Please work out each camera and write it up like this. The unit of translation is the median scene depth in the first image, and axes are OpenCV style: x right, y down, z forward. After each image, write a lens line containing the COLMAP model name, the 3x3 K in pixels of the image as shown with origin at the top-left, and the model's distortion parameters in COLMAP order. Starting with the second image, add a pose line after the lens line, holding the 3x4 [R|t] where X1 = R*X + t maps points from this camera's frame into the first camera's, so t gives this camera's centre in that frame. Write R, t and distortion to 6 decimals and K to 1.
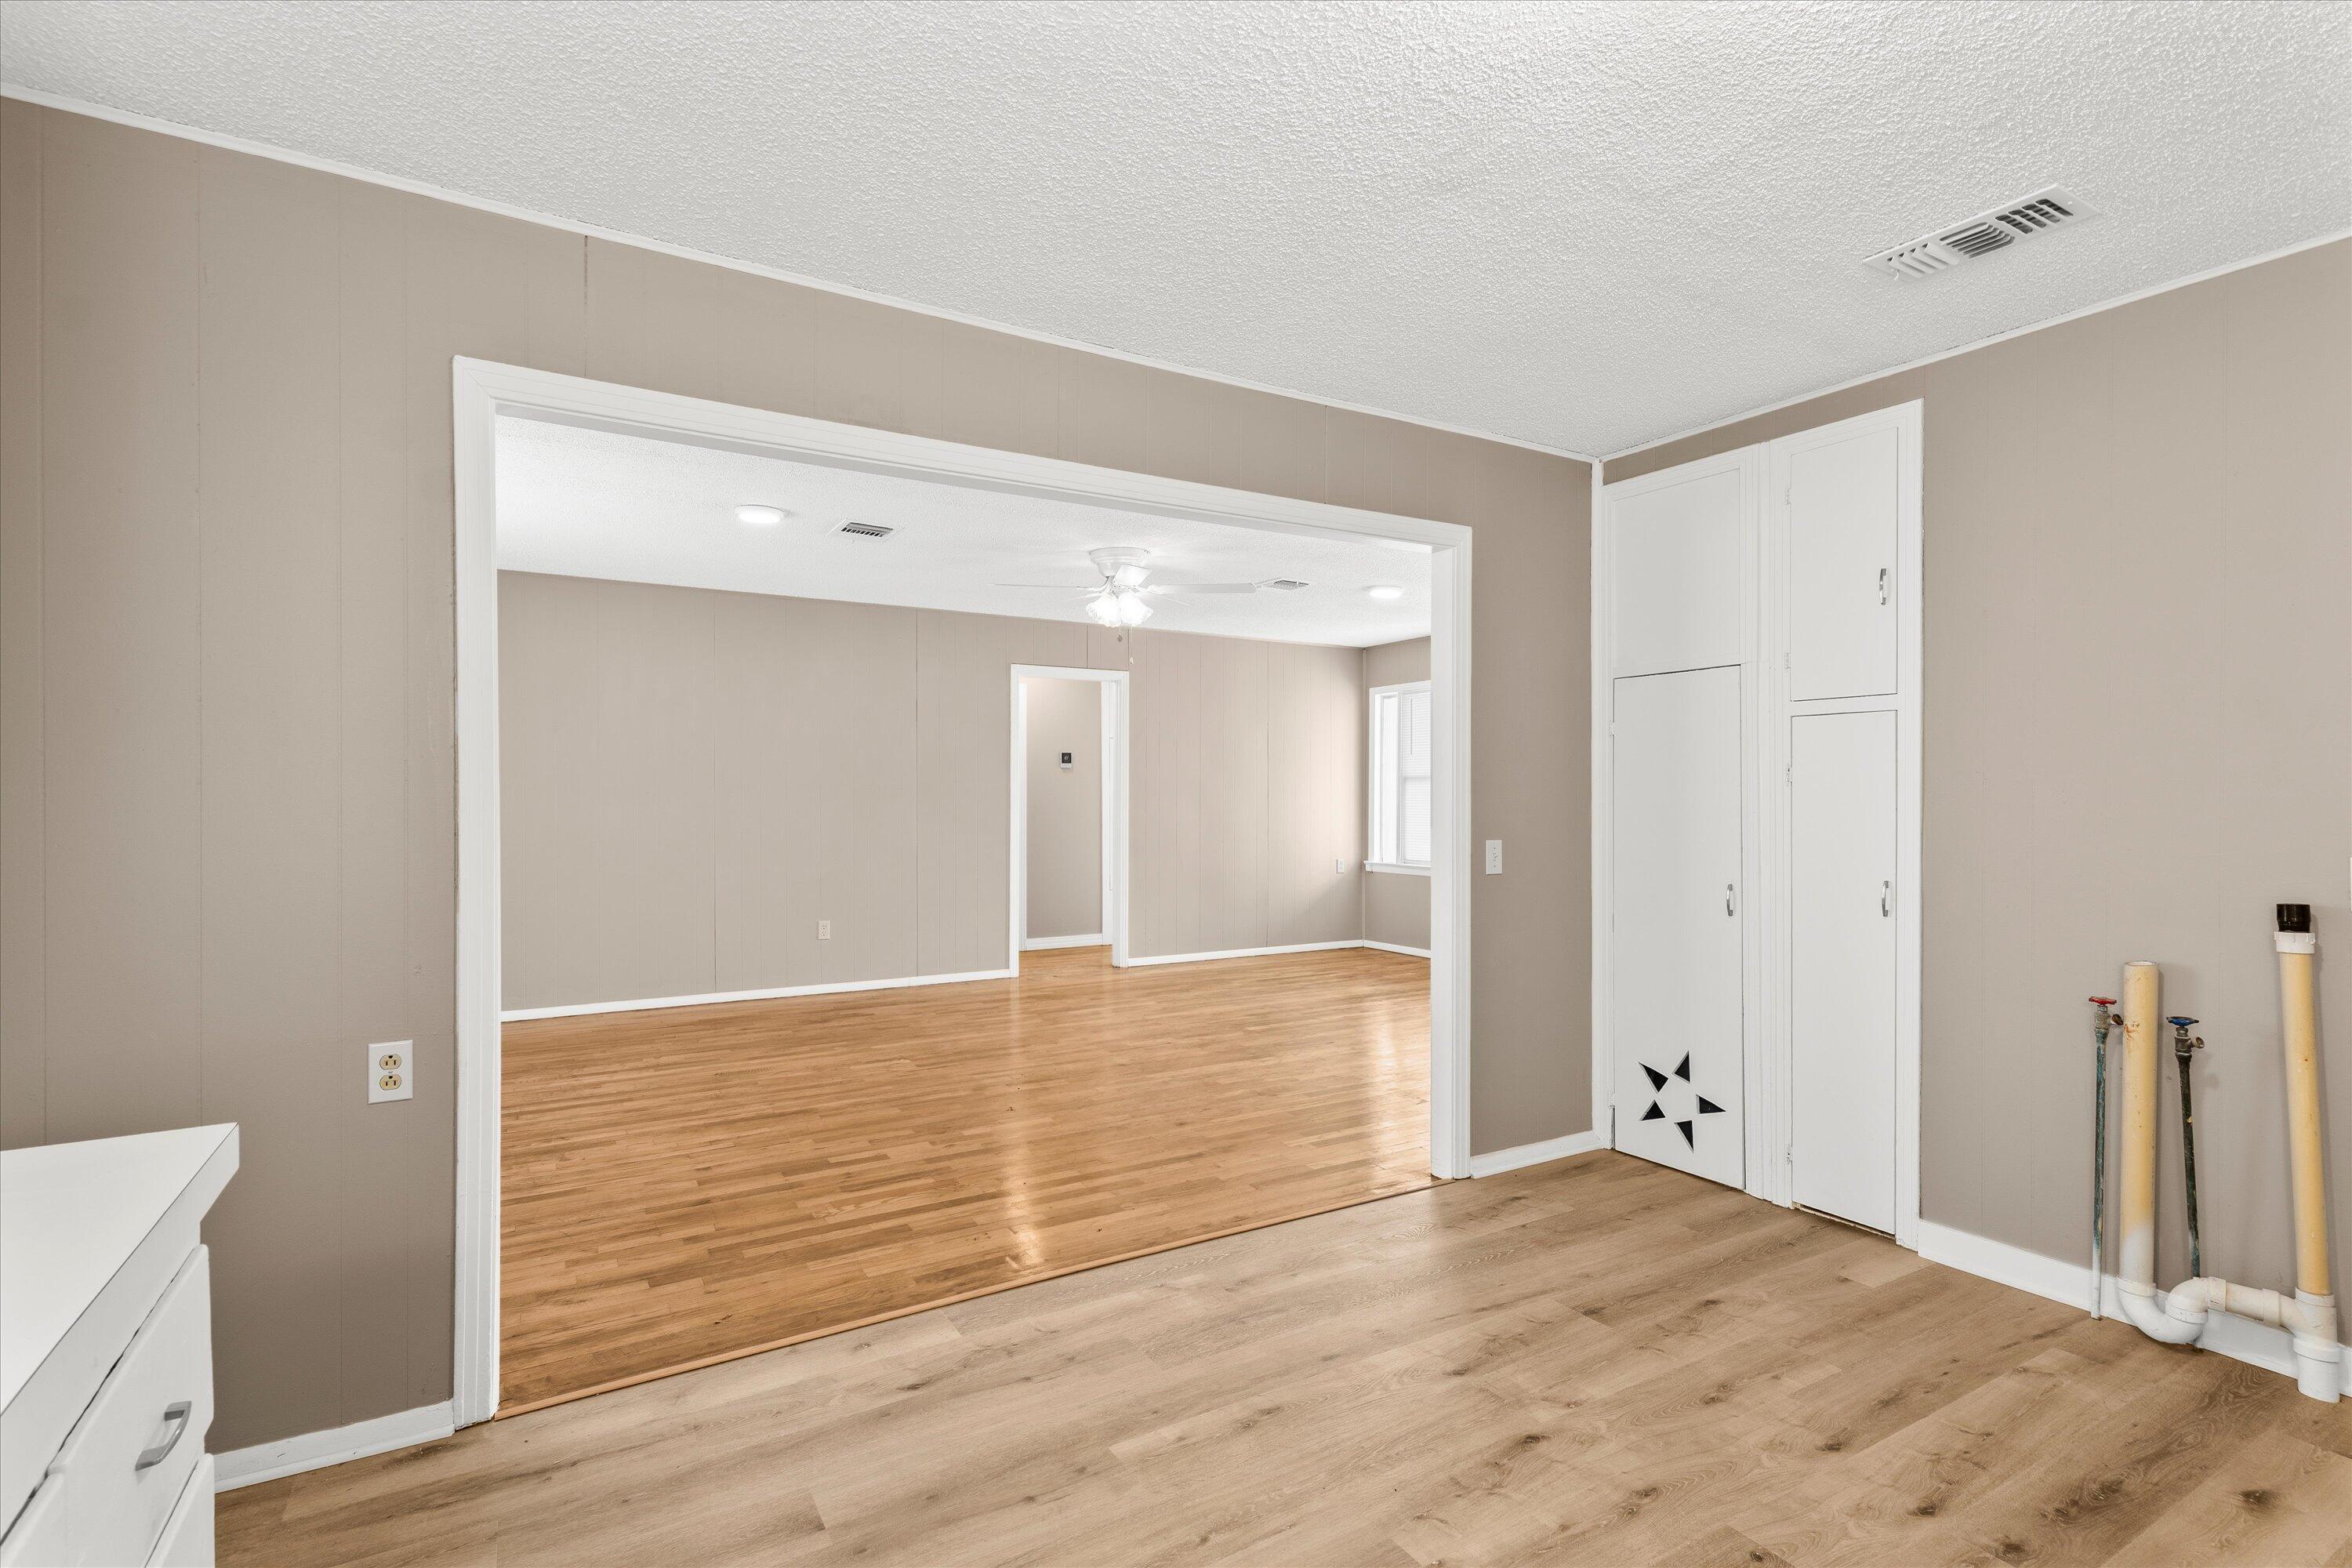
lens RADIAL K [[1099.6, 0, 1161.8], [0, 1099.6, 814.4], [0, 0, 1]] dist [0.004025, -0.001714]
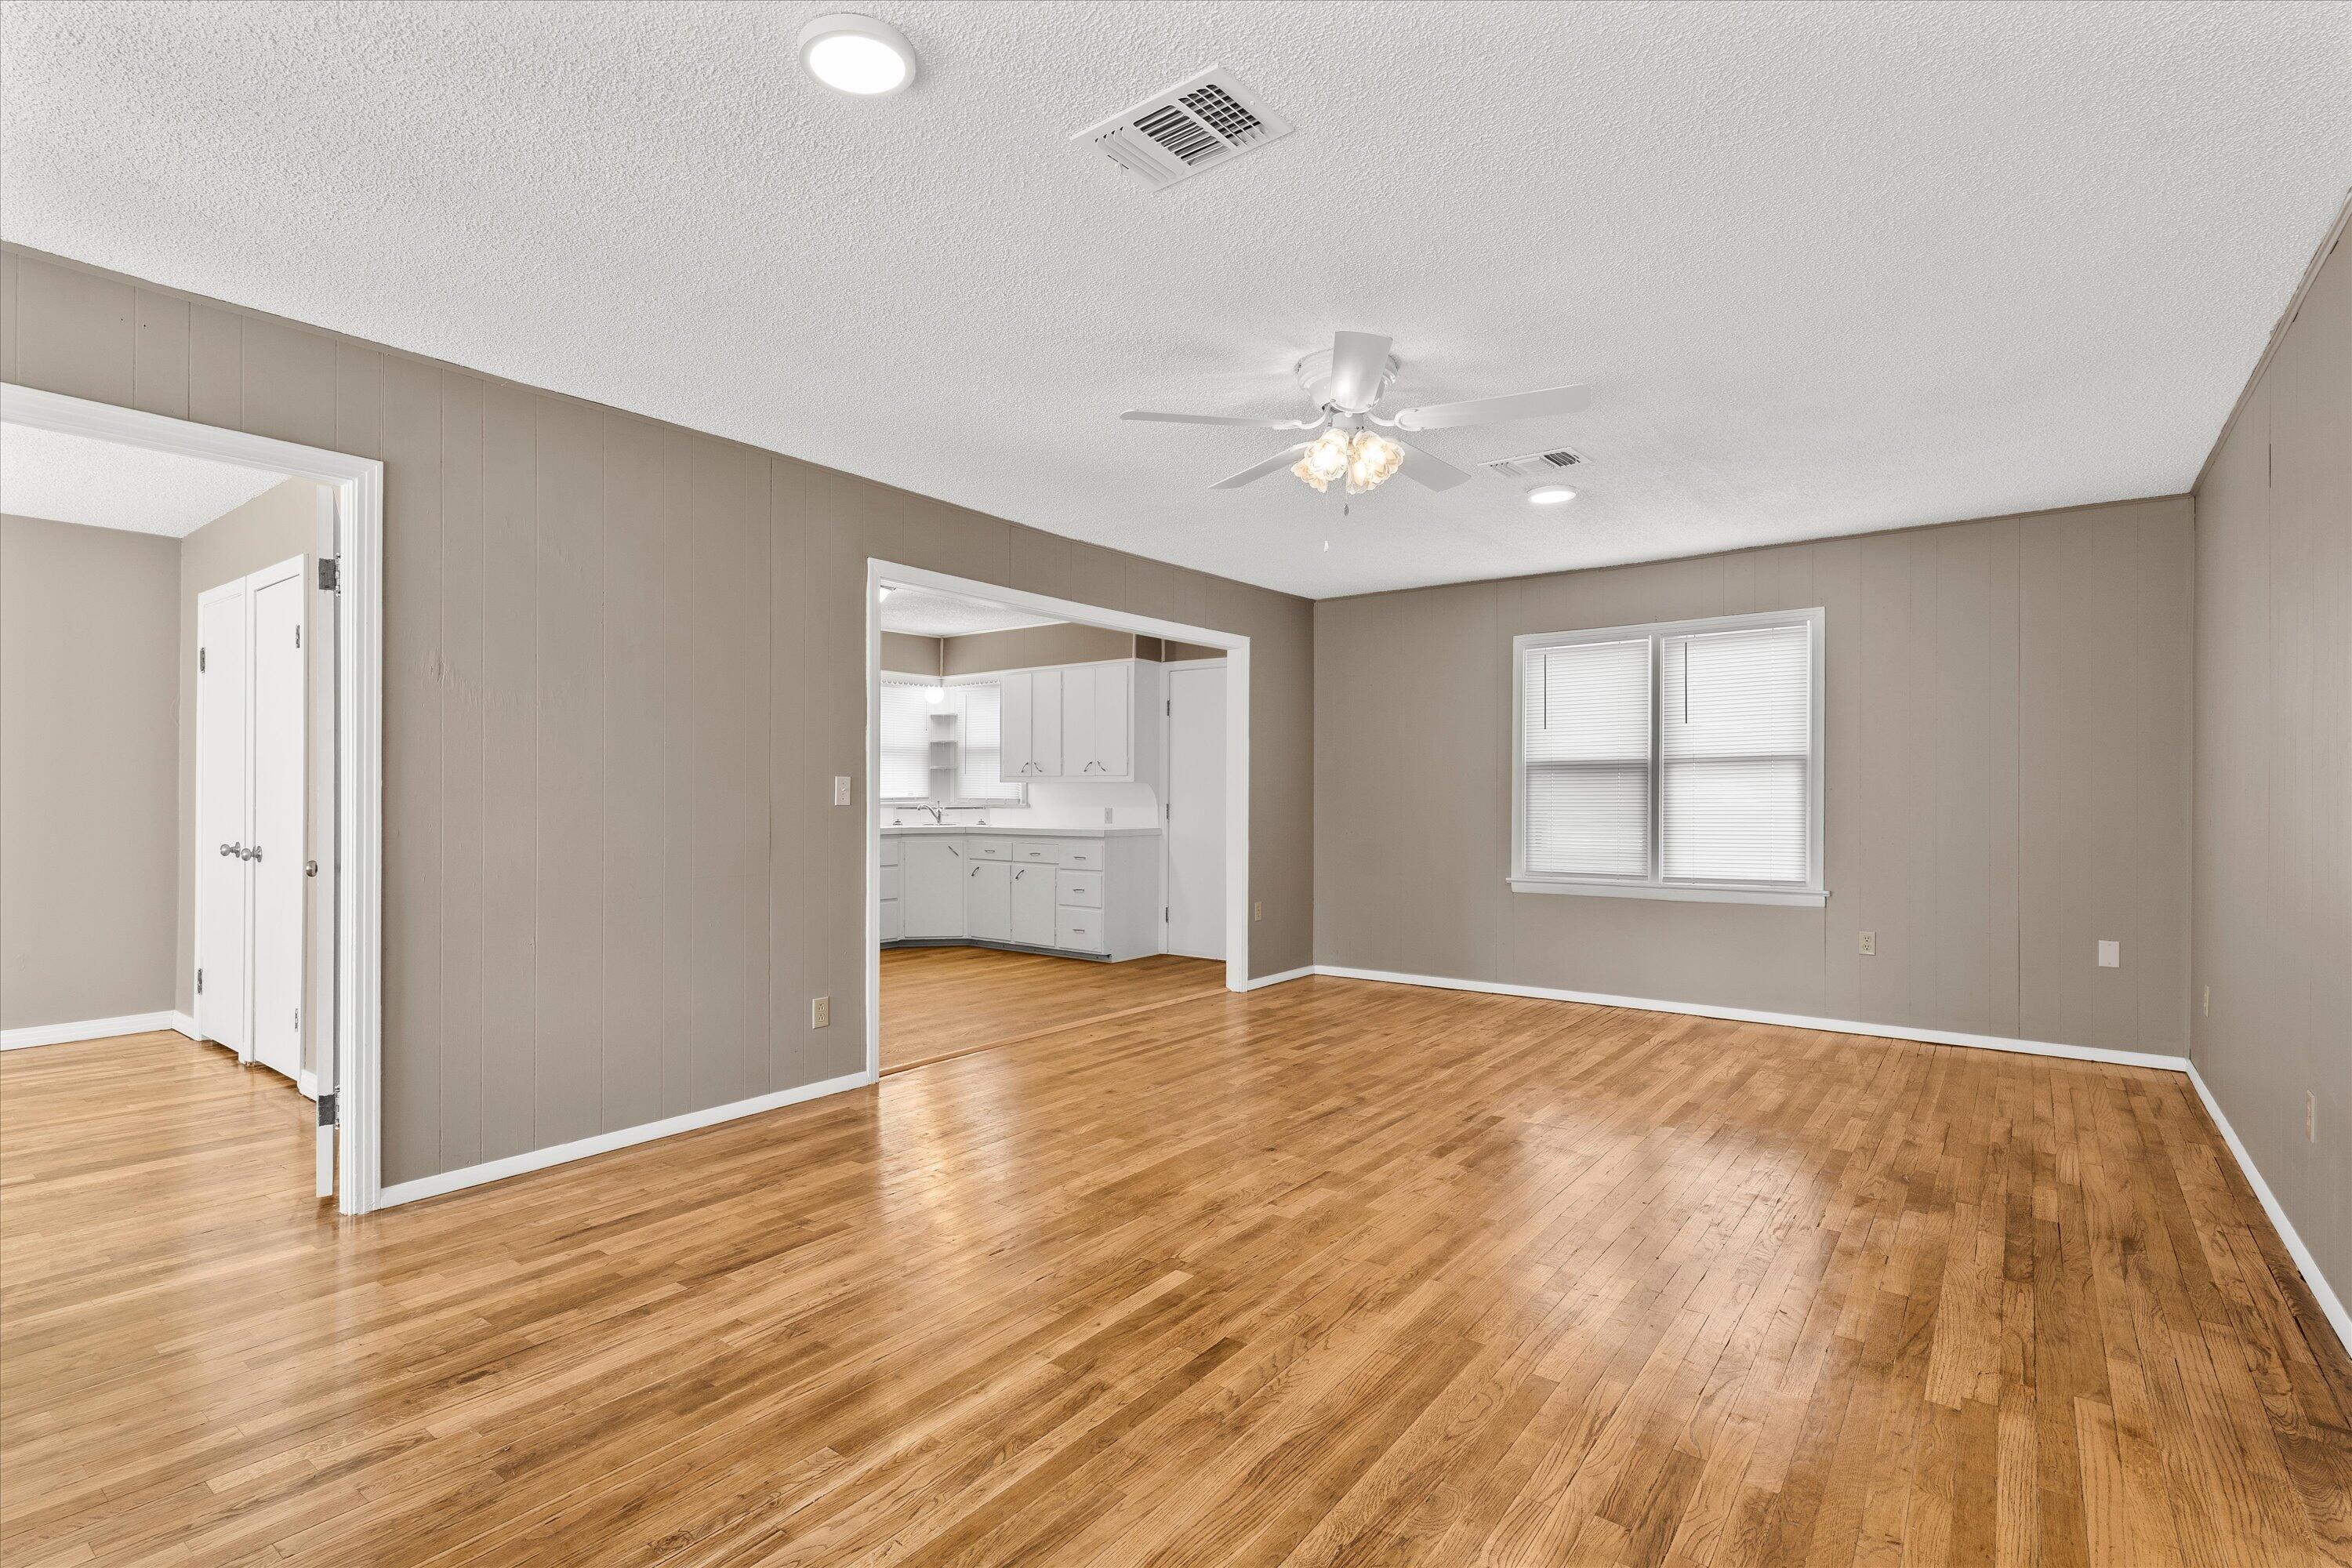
lens RADIAL K [[1099.6, 0, 1185.0], [0, 1099.6, 793.8], [0, 0, 1]] dist [0.004025, -0.001714]
pose [[-0.922594, -0.005793, -0.385729, 0.426977], [-0.014491, 0.999702, 0.019647, -0.024612], [0.385500, 0.023716, -0.922403, 2.376454]]
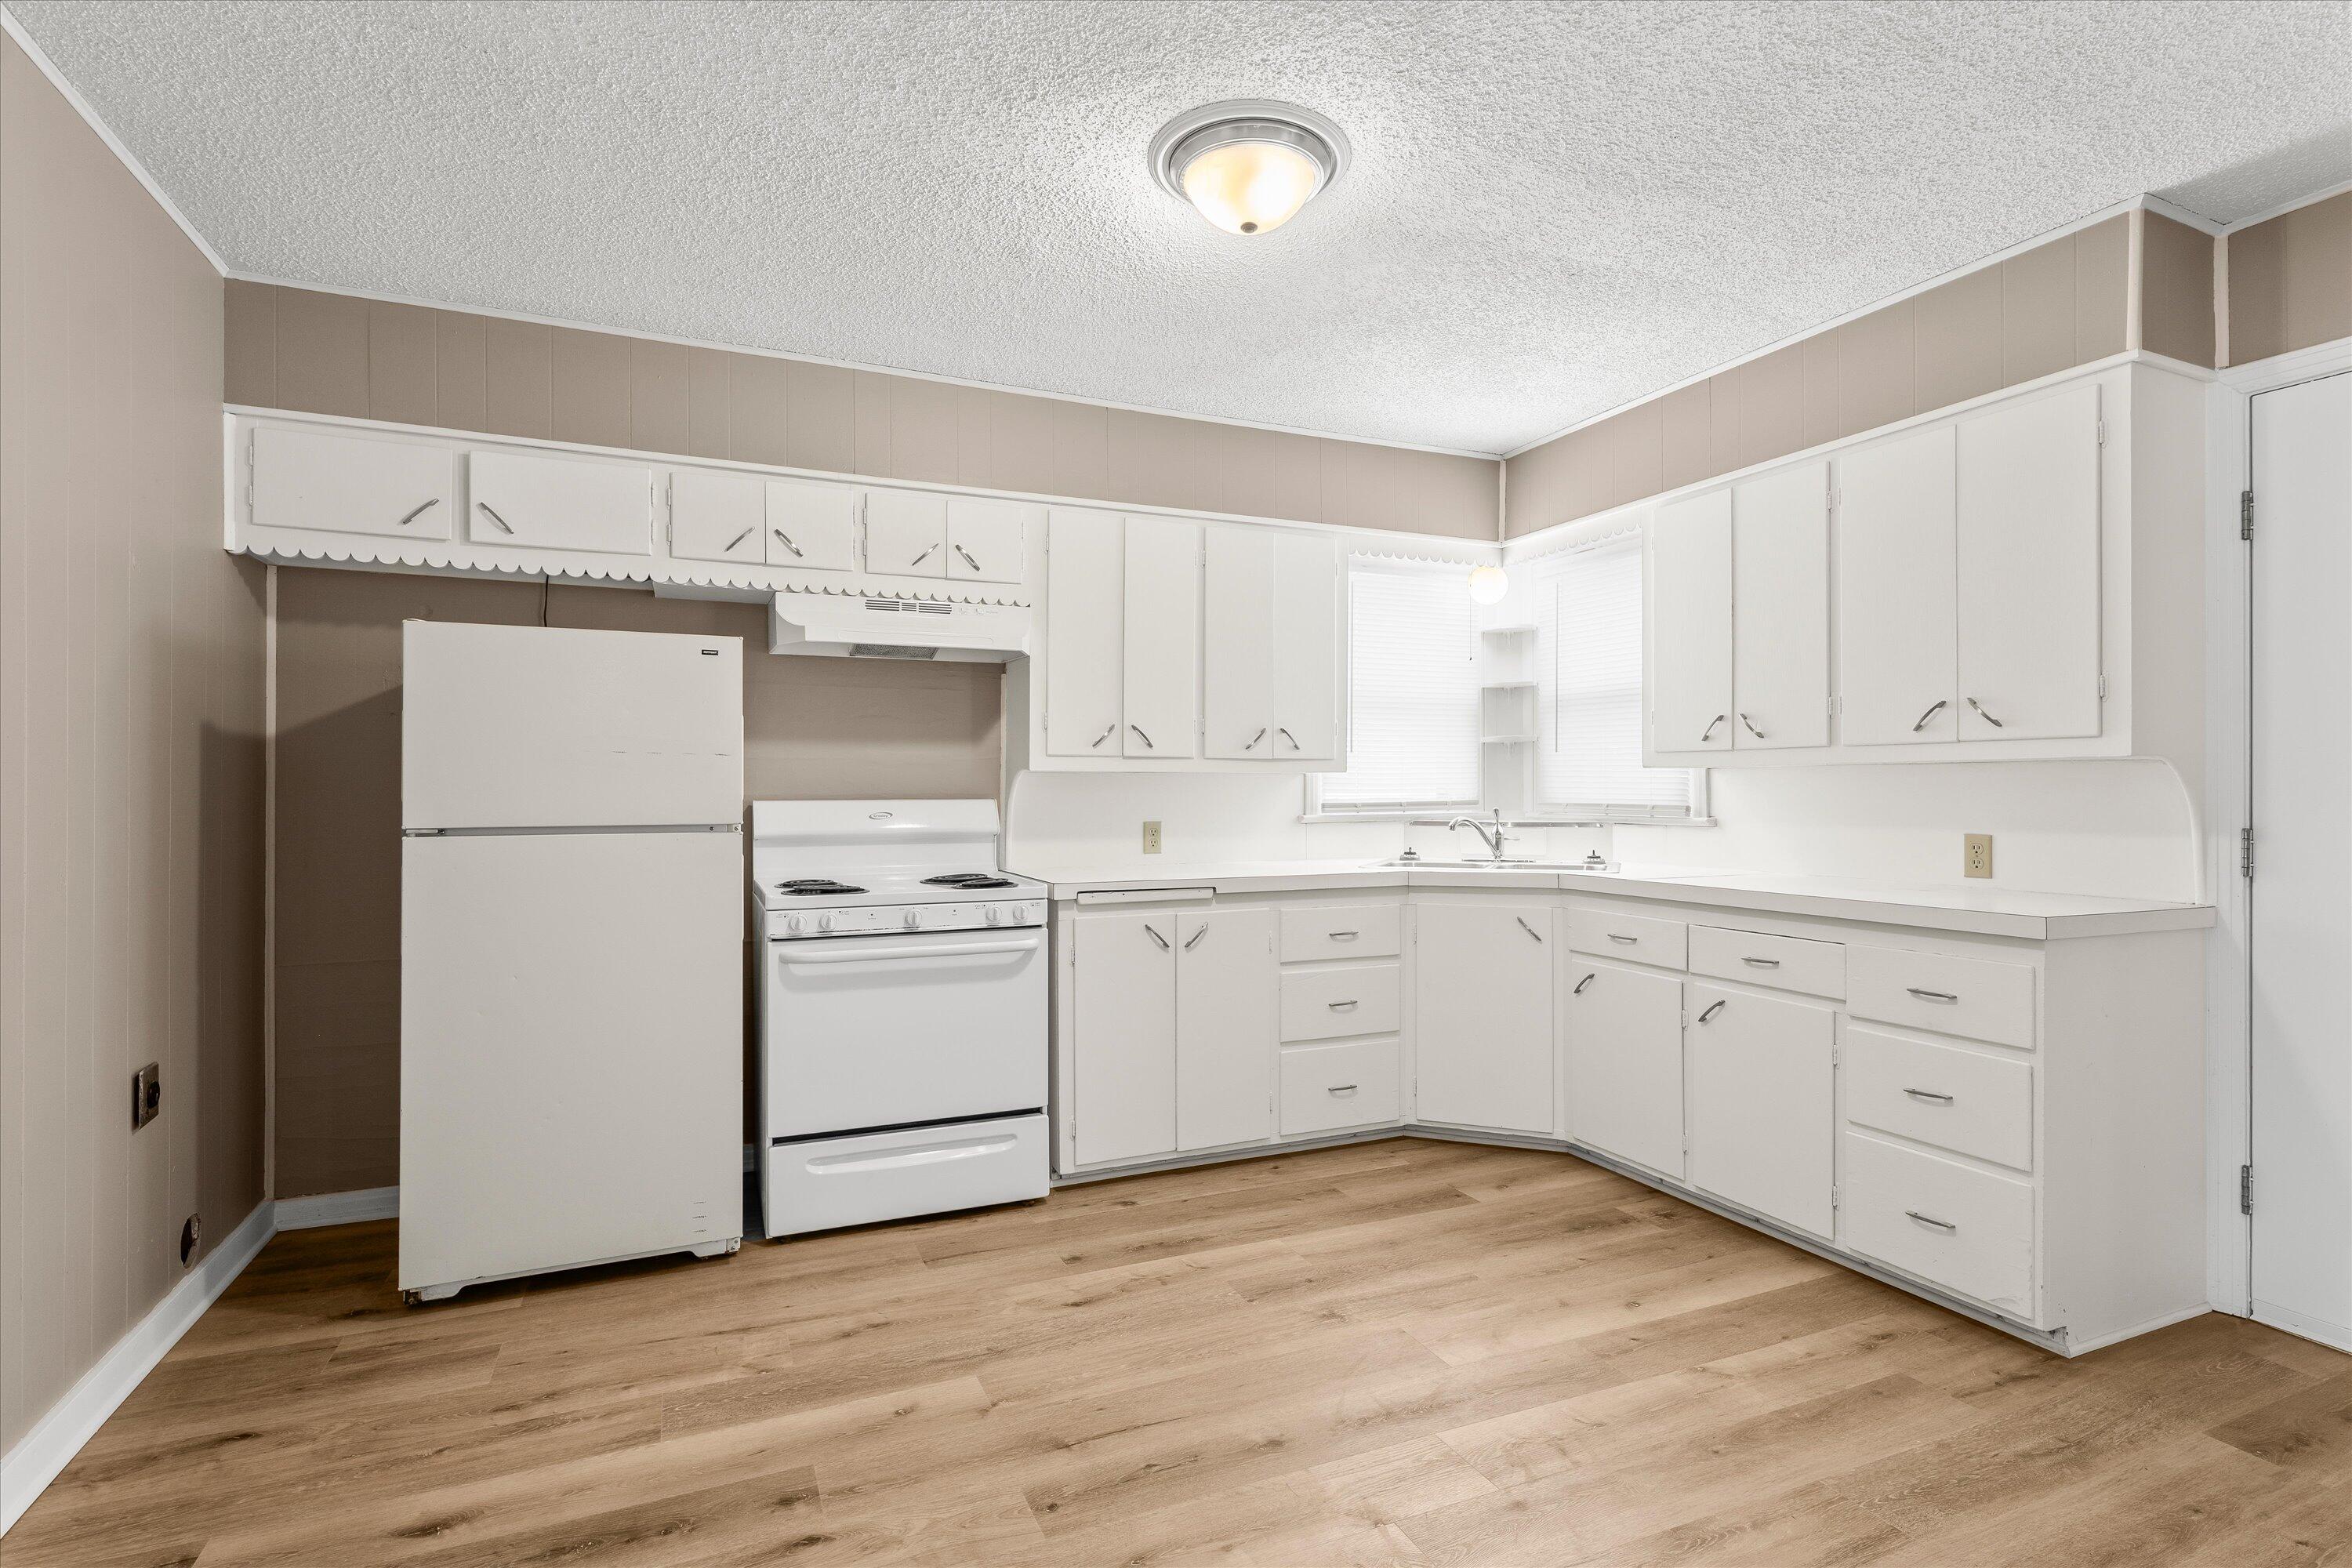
lens RADIAL K [[1099.6, 0, 1182.9], [0, 1099.6, 790.8], [0, 0, 1]] dist [0.004025, -0.001714]
pose [[-0.992523, -0.003100, 0.122021, 0.160324], [-0.000488, 0.999770, 0.021434, 0.004514], [-0.122059, 0.021215, -0.992296, 1.011389]]
